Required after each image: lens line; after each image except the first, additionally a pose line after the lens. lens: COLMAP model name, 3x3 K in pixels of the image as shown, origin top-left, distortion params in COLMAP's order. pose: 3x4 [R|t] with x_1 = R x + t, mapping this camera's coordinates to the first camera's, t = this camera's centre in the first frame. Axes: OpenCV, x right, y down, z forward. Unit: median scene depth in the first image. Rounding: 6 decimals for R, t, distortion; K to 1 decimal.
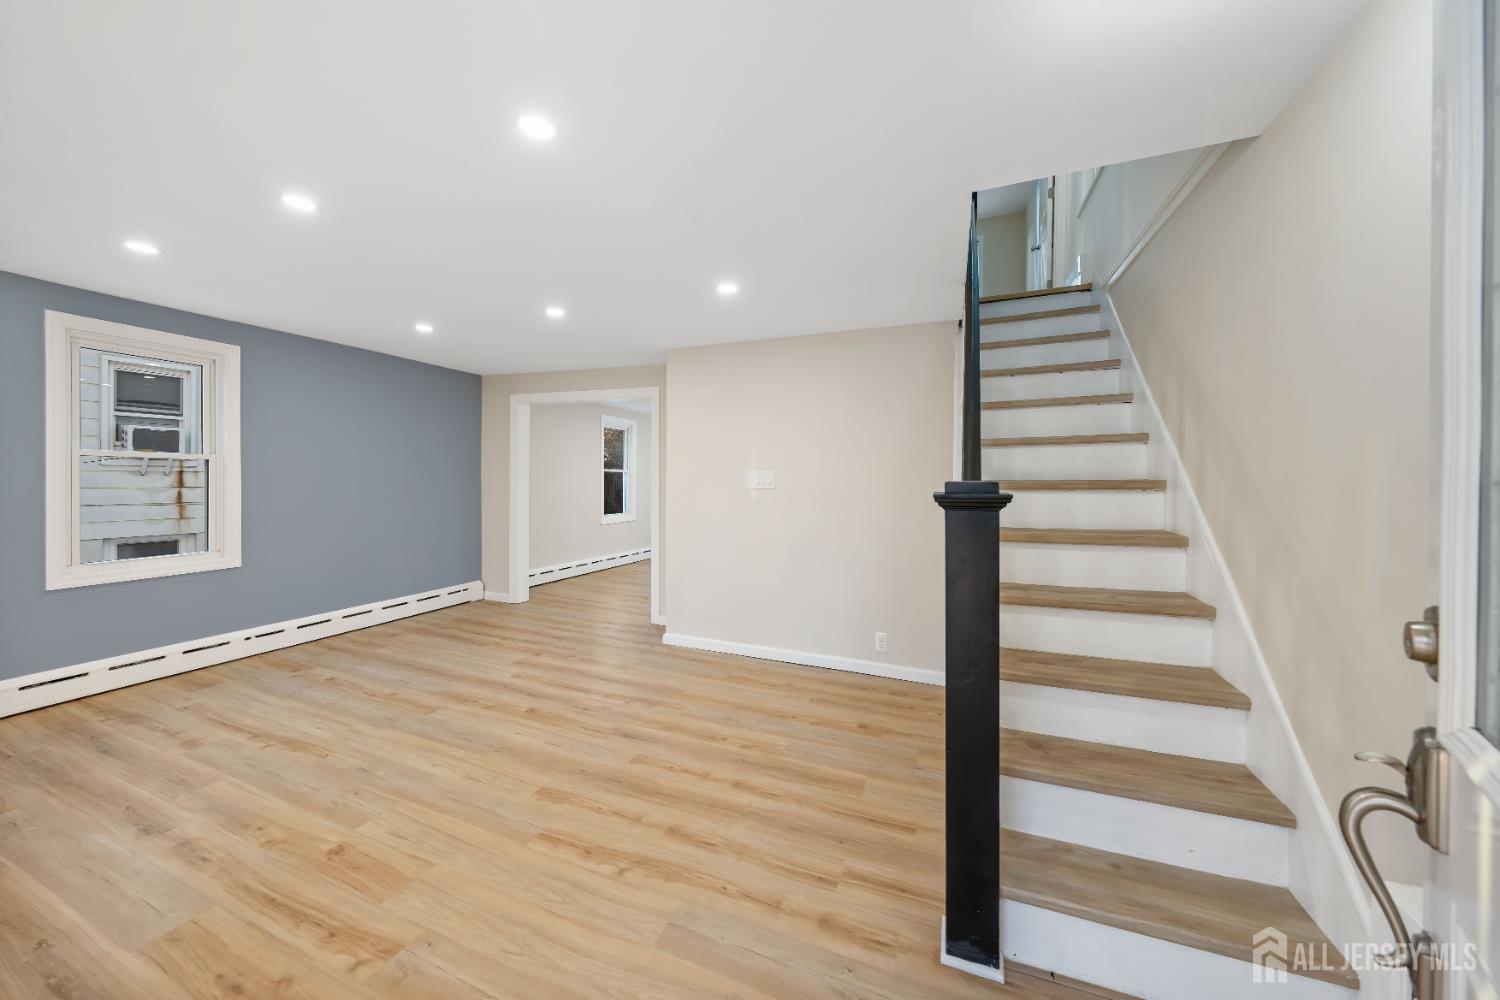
lens RADIAL K [[523.5, 0, 748.5], [0, 523.5, 490.3], [0, 0, 1]] dist [-0.005524, -0.000044]
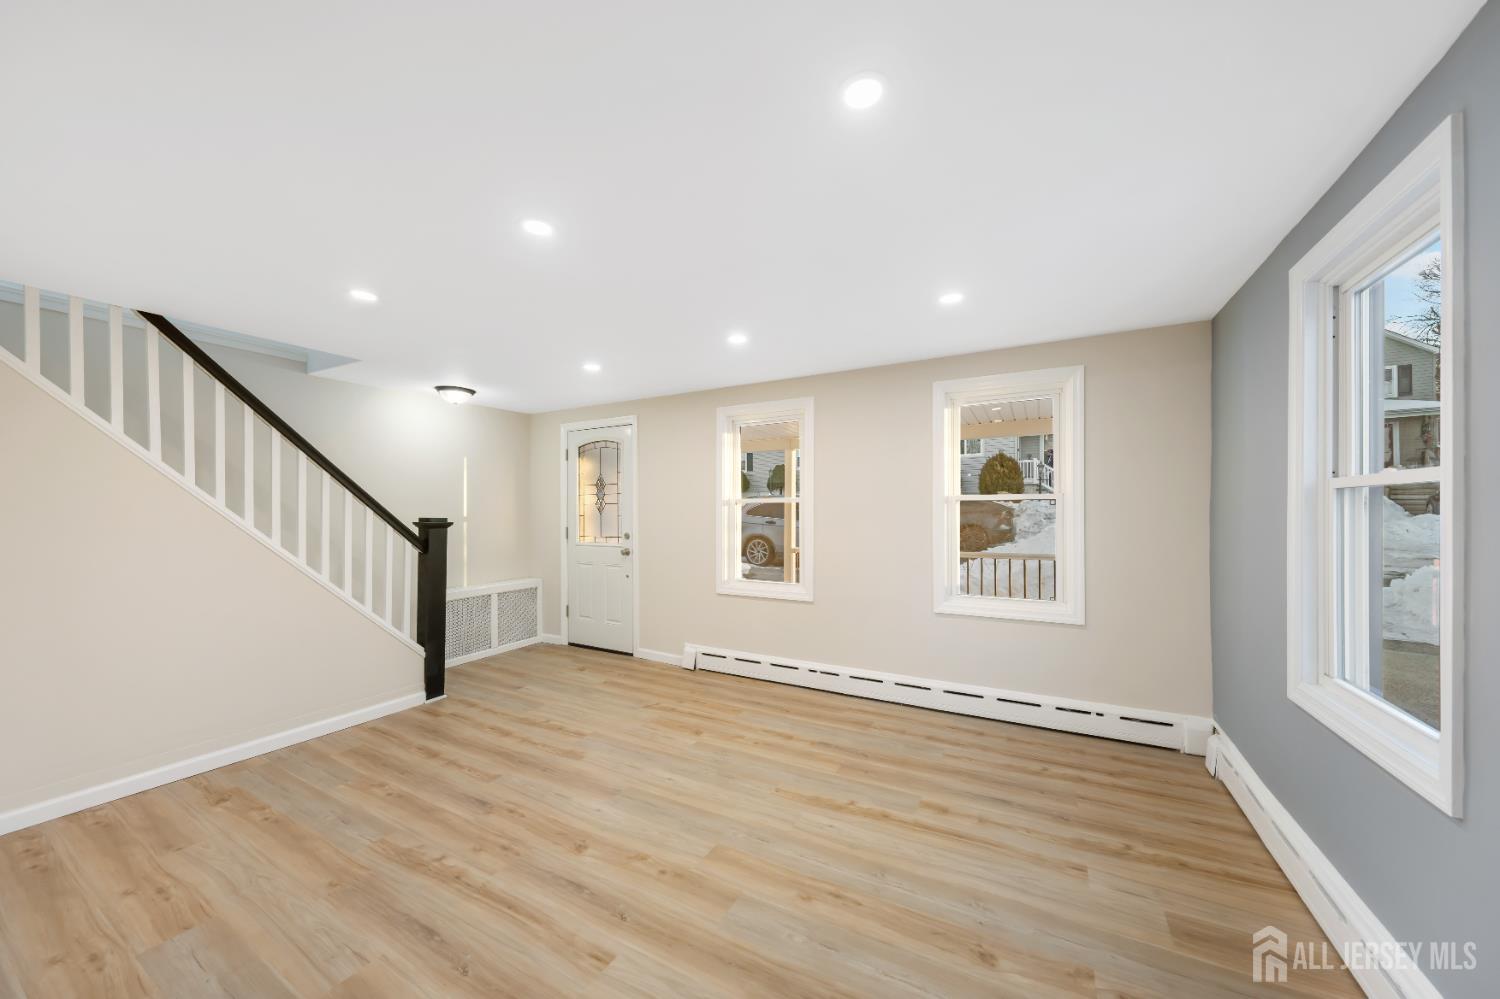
lens RADIAL K [[523.5, 0, 751.6], [0, 523.5, 506.8], [0, 0, 1]] dist [-0.005524, -0.000044]
pose [[-0.991544, -0.005261, 0.129668, -0.850644], [-0.004115, 0.999950, 0.009098, -0.055106], [-0.129709, 0.008487, -0.991516, 1.928538]]
